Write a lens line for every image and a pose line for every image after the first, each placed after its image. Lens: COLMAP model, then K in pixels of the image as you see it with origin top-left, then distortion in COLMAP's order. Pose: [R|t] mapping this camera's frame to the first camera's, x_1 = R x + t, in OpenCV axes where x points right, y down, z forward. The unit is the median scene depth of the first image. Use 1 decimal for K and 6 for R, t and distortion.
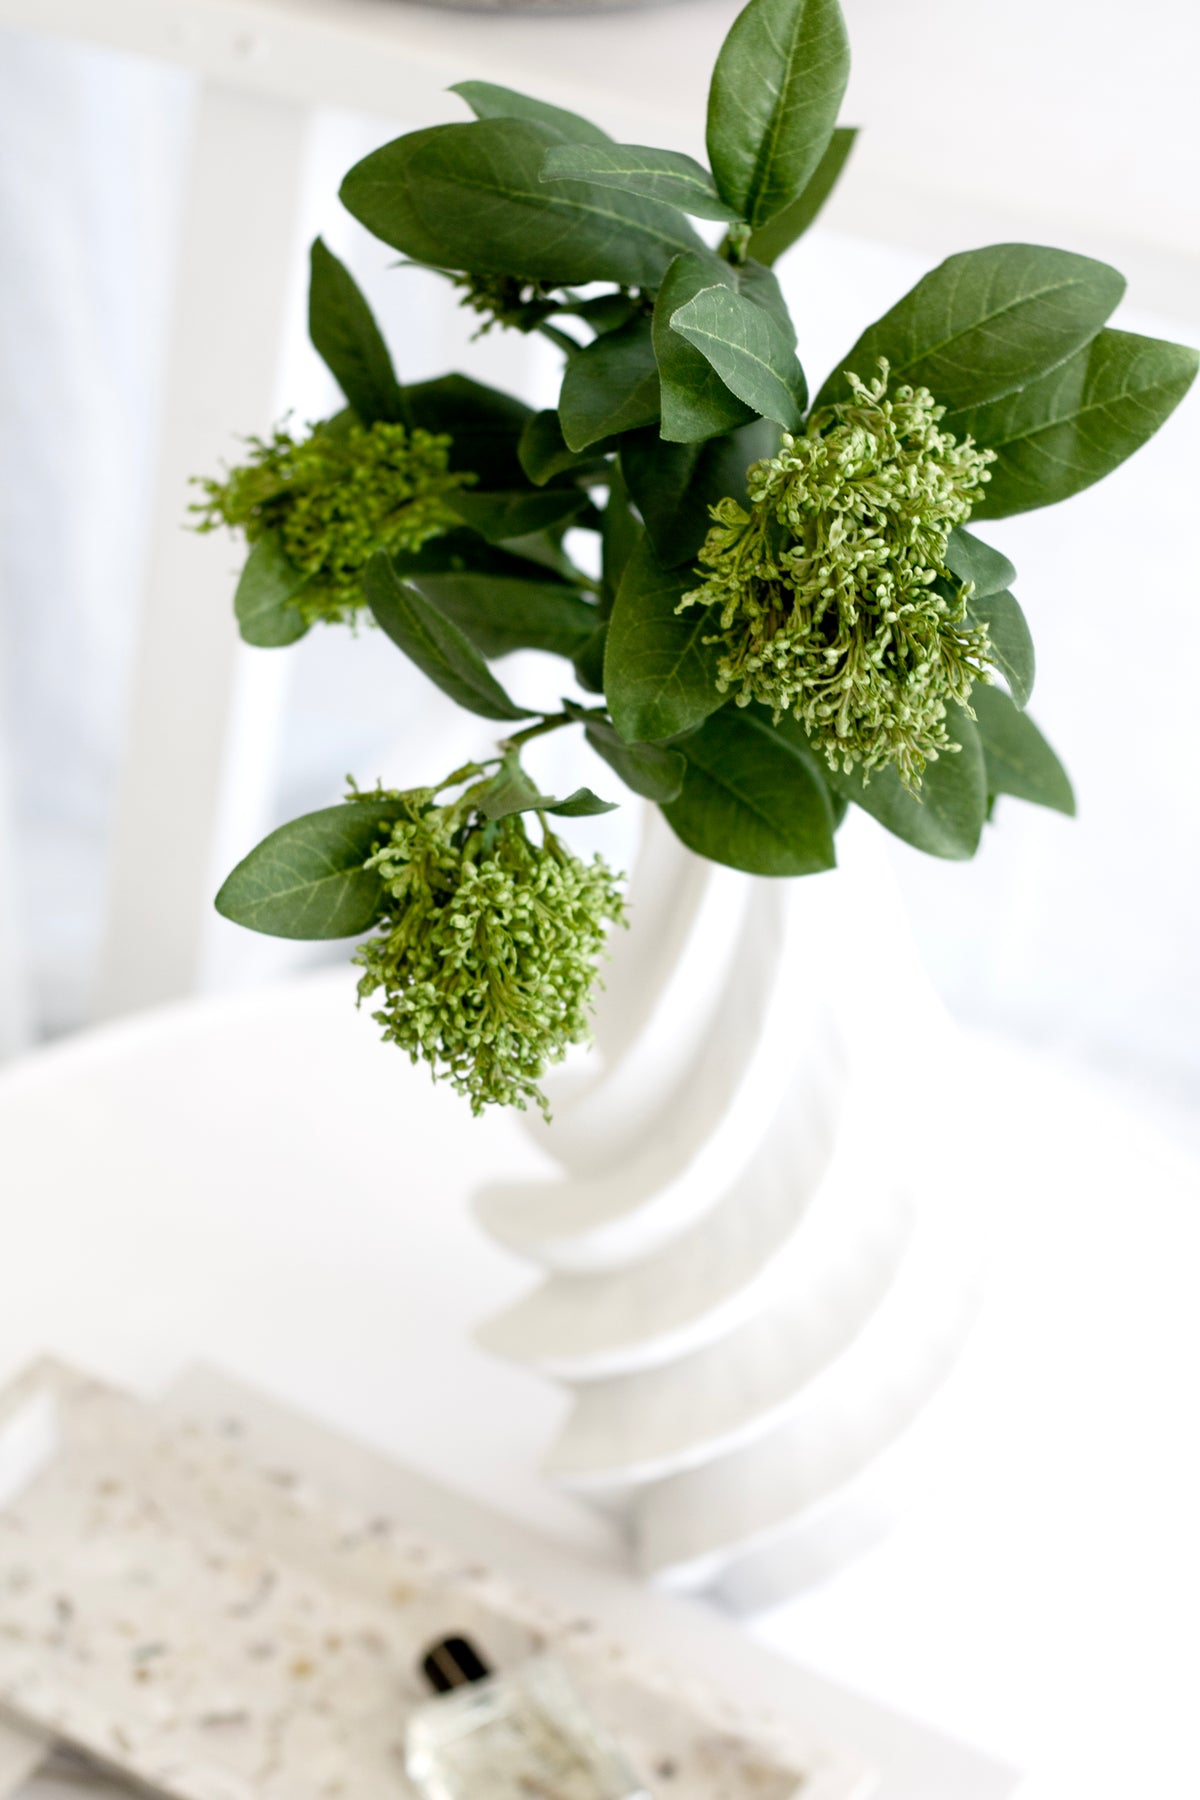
lens RADIAL K [[4514.3, 0, 600.0], [0, 4514.3, 900.0], [0, 0, 1]] dist [-0.083604, -0.116094]
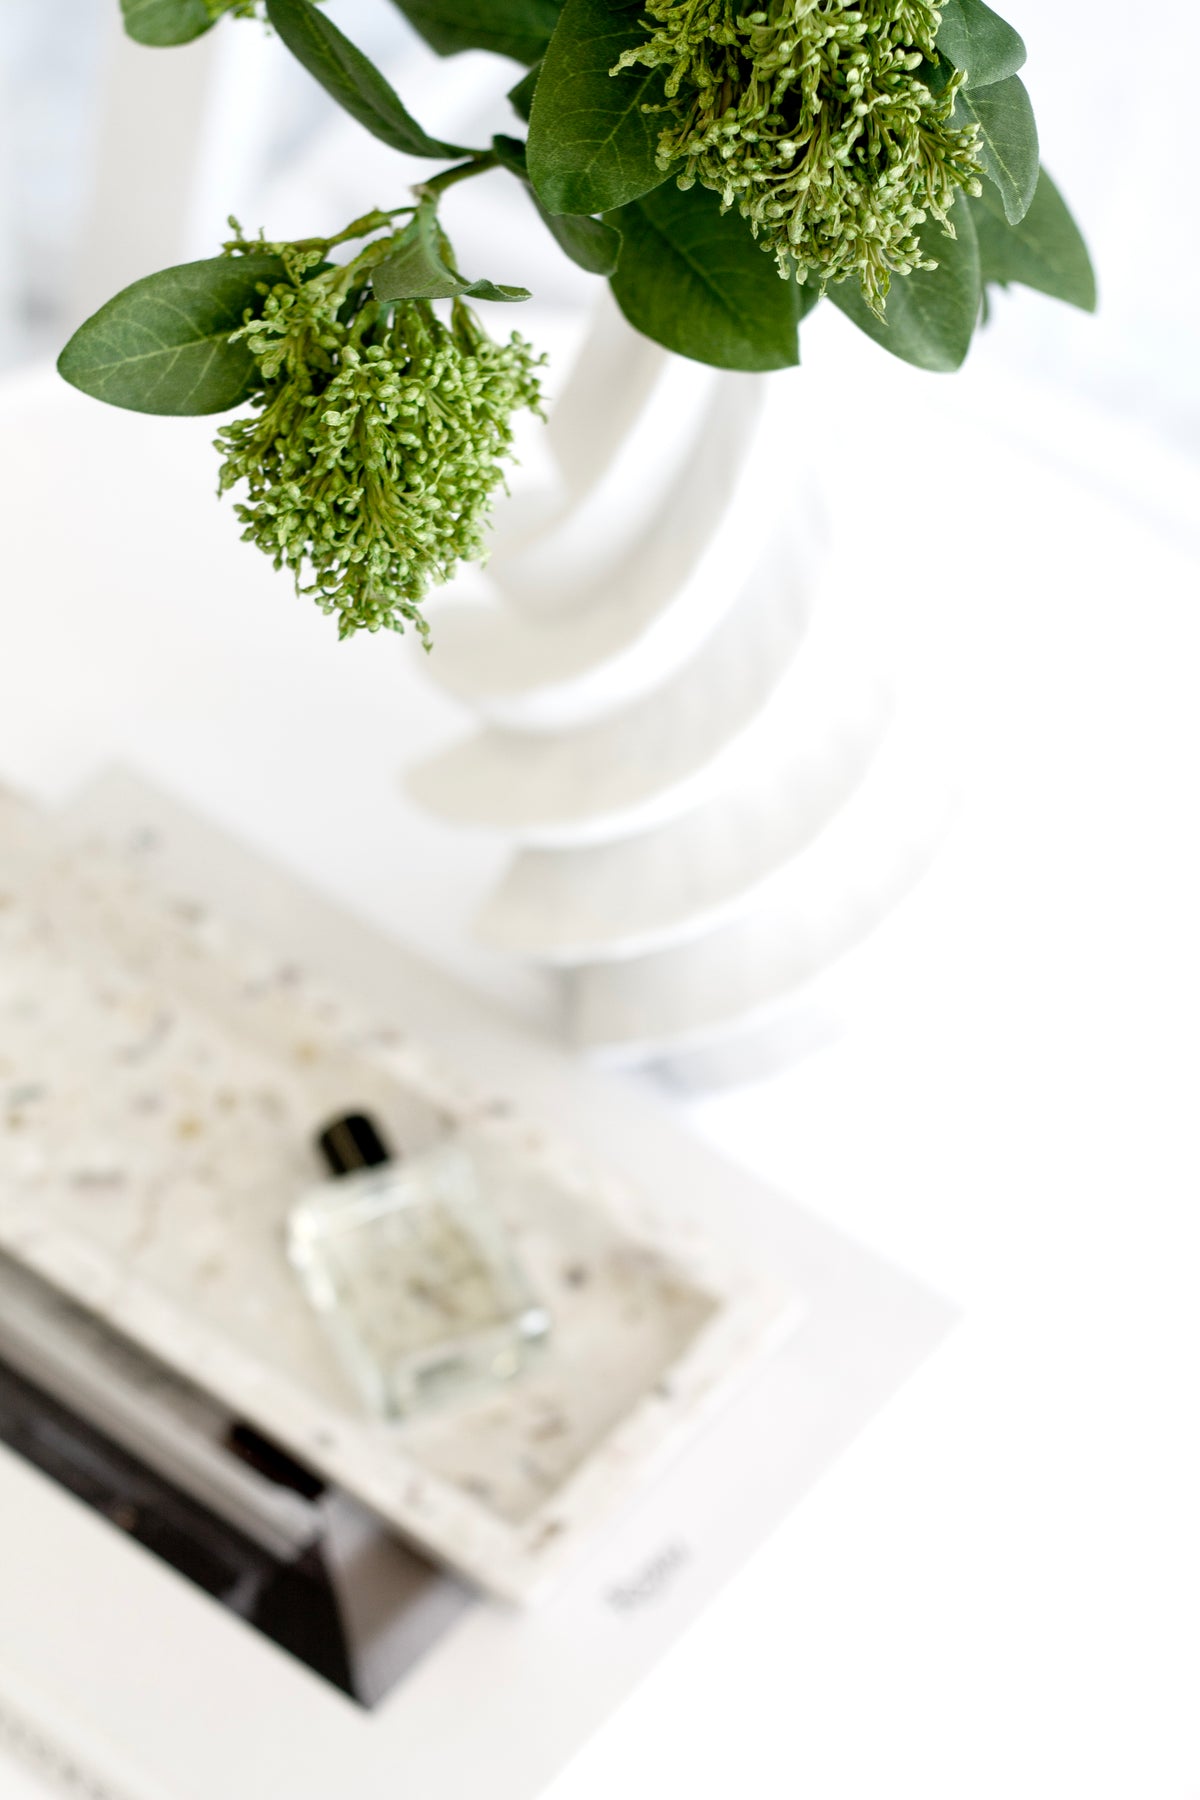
lens RADIAL K [[4514.3, 0, 600.0], [0, 4514.3, 900.0], [0, 0, 1]] dist [-0.083604, -0.116094]
pose [[0.996118, 0.083401, -0.028164, 0.049561], [-0.076524, 0.978560, 0.191220, -0.071331], [0.043508, -0.188322, 0.981143, 0.151336]]
